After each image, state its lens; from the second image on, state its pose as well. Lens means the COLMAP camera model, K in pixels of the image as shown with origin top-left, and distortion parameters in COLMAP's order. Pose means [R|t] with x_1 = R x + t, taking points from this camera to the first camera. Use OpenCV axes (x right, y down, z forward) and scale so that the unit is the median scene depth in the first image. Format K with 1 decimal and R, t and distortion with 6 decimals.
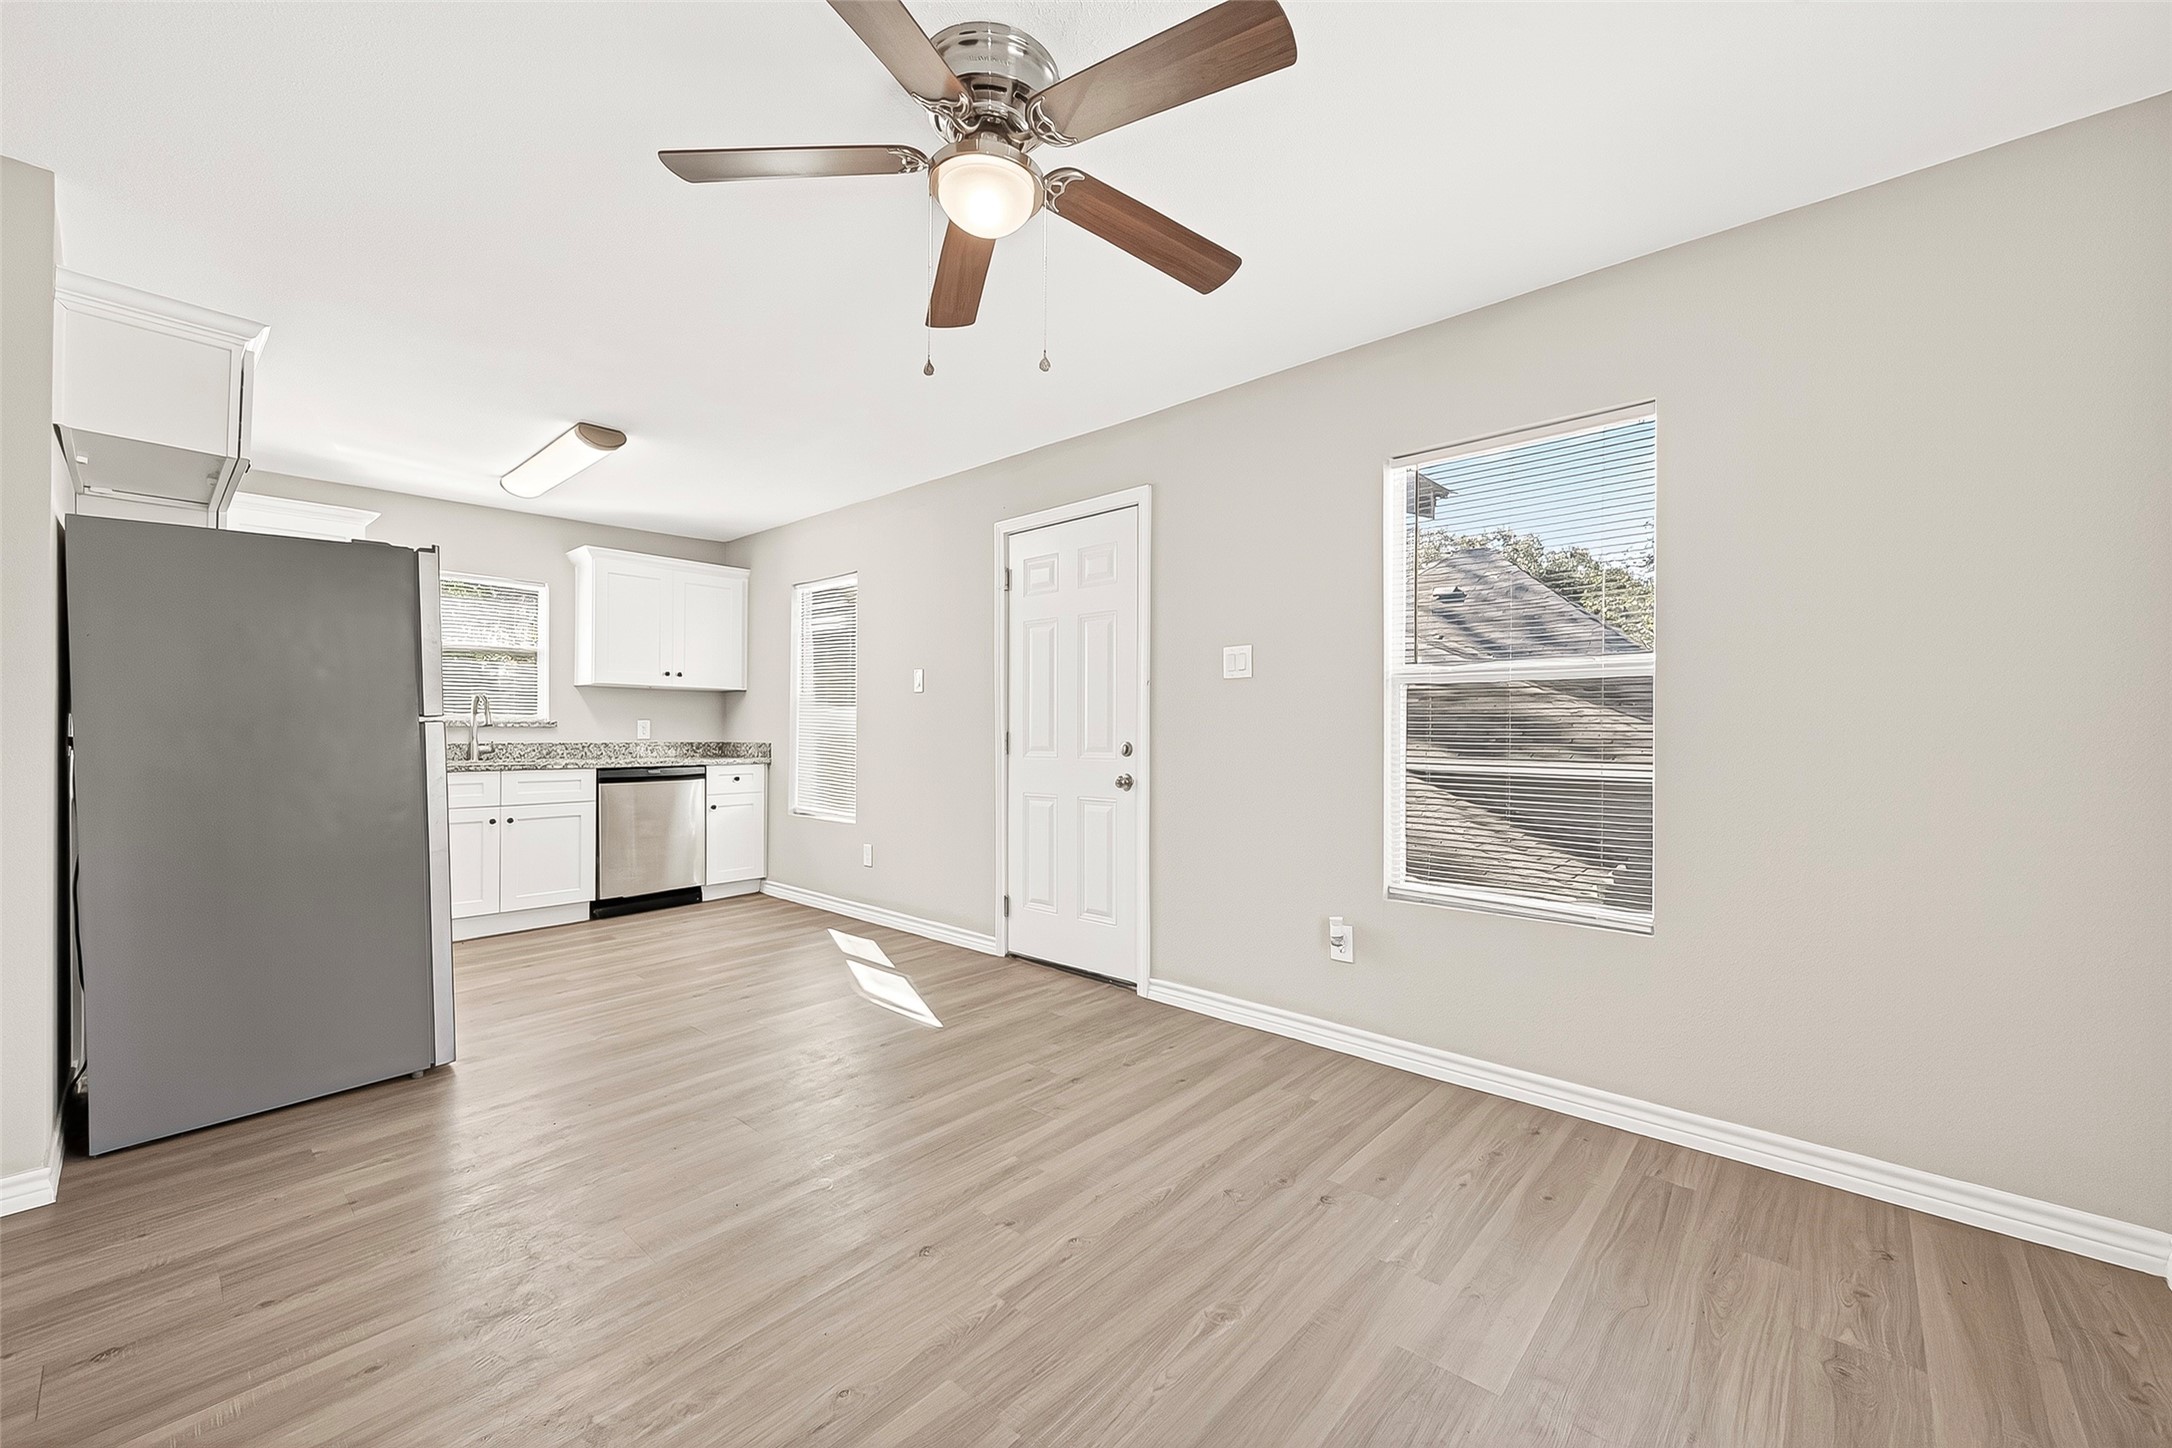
lens RADIAL K [[851.8, 0, 1108.8], [0, 851.8, 728.8], [0, 0, 1]] dist [0.006963, -0.000863]
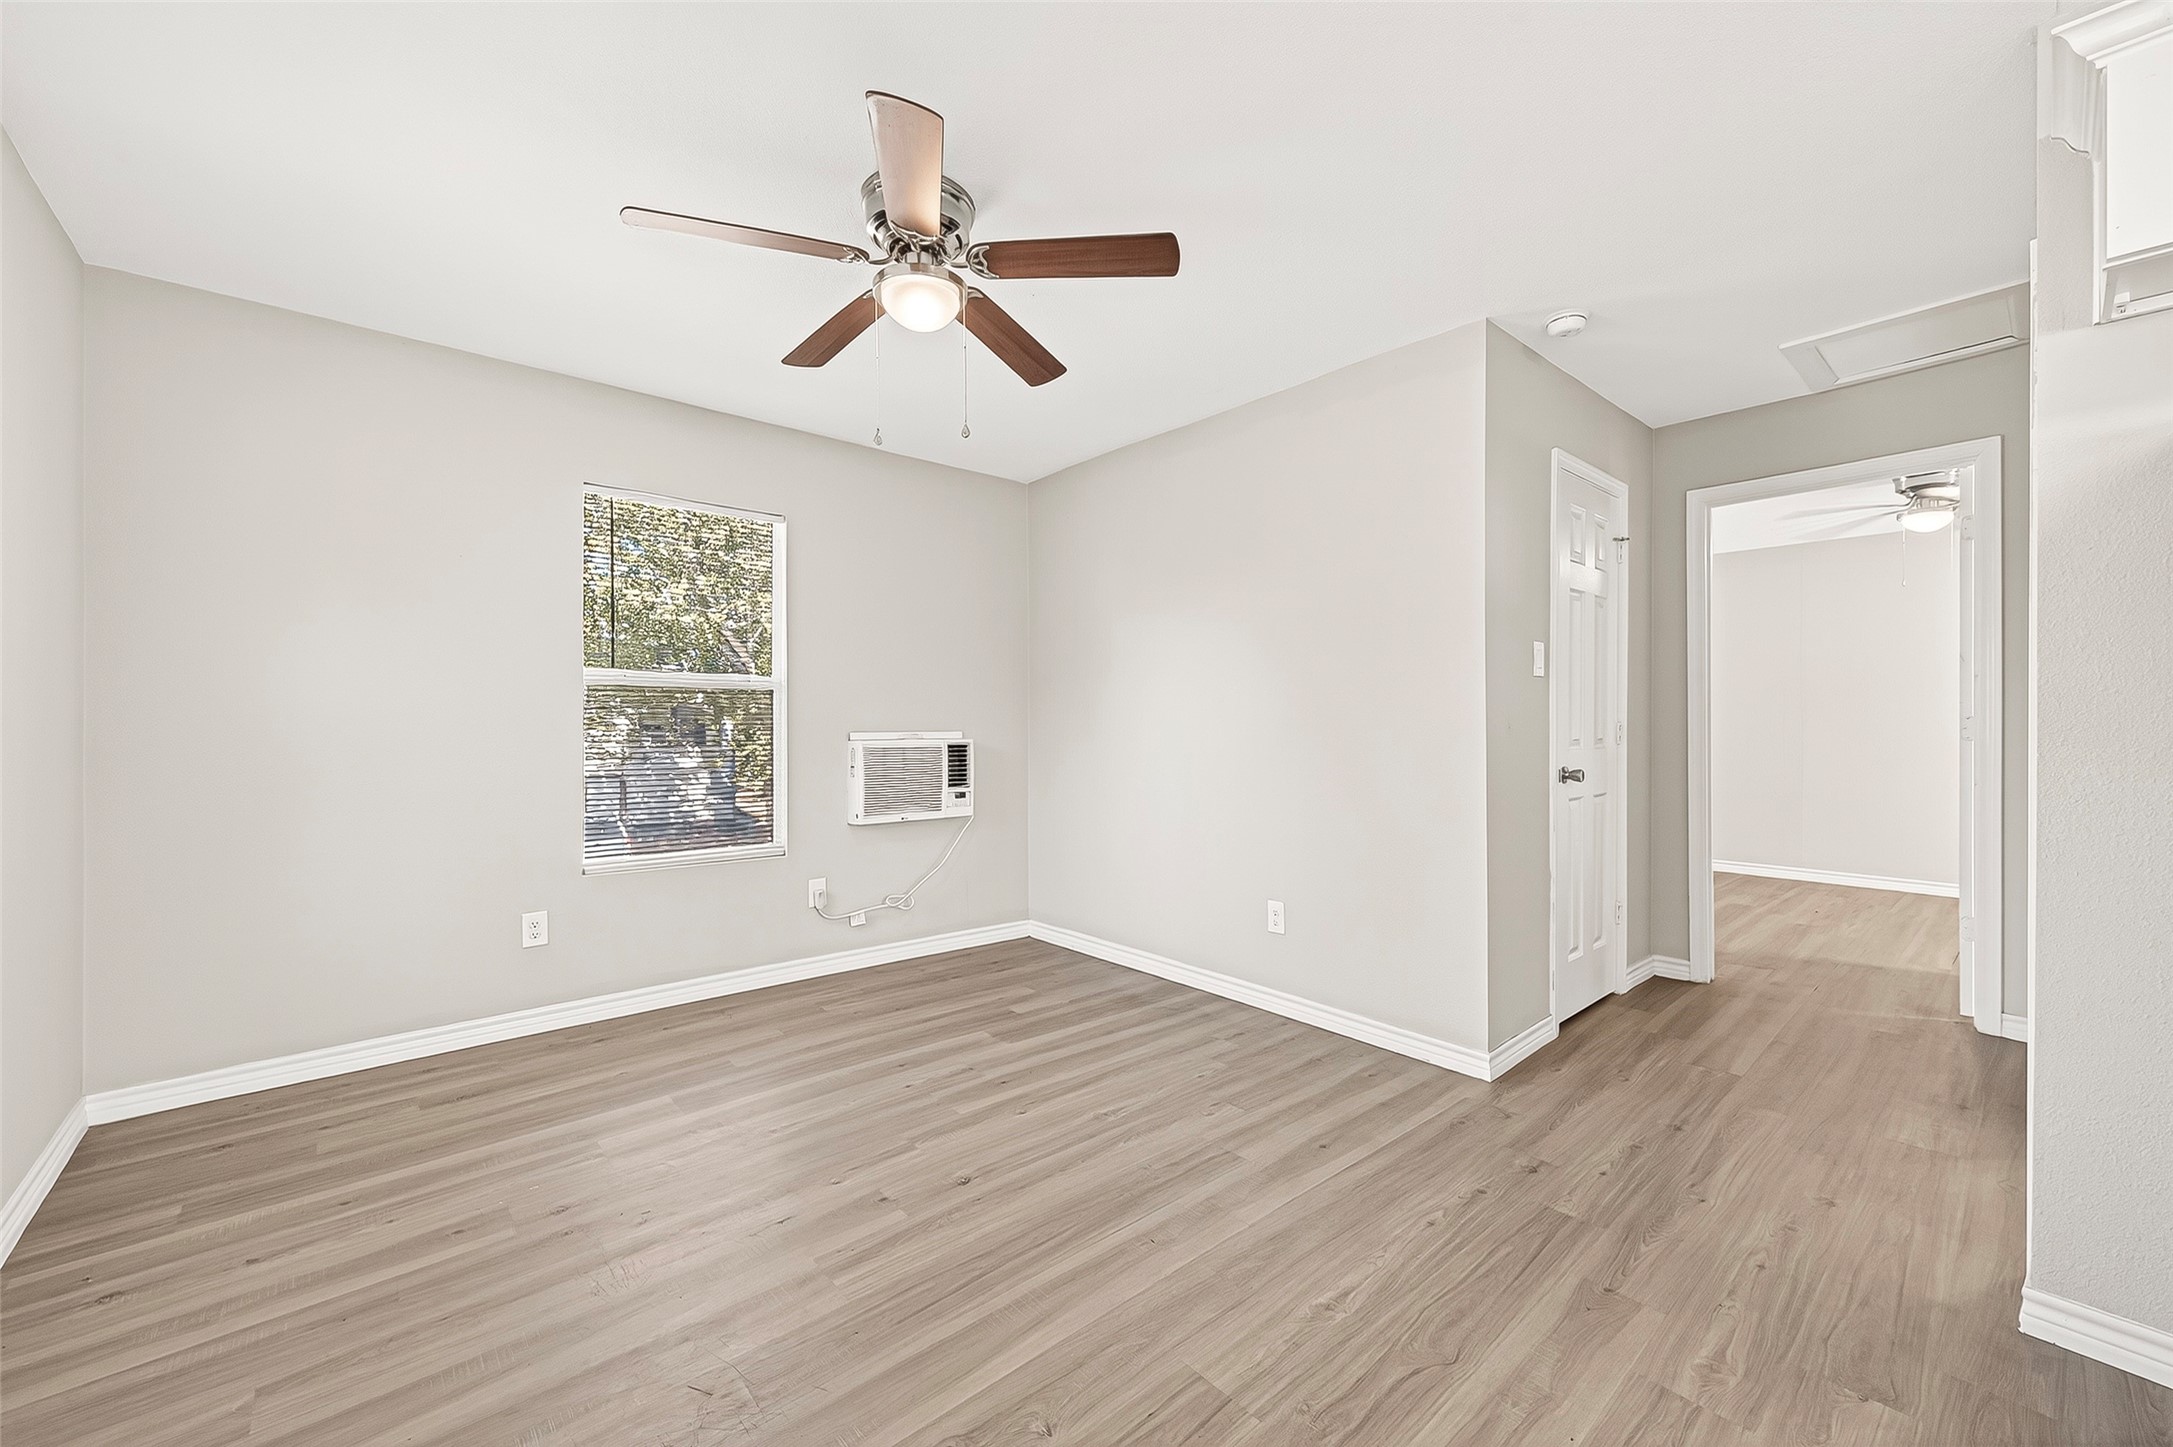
lens RADIAL K [[852.2, 0, 1106.2], [0, 852.2, 723.1], [0, 0, 1]] dist [0.006963, -0.000863]
pose [[-0.991430, -0.001878, 0.130623, -0.288566], [-0.001579, 0.999996, 0.002390, -0.006473], [-0.130627, 0.002163, -0.991429, 1.101645]]
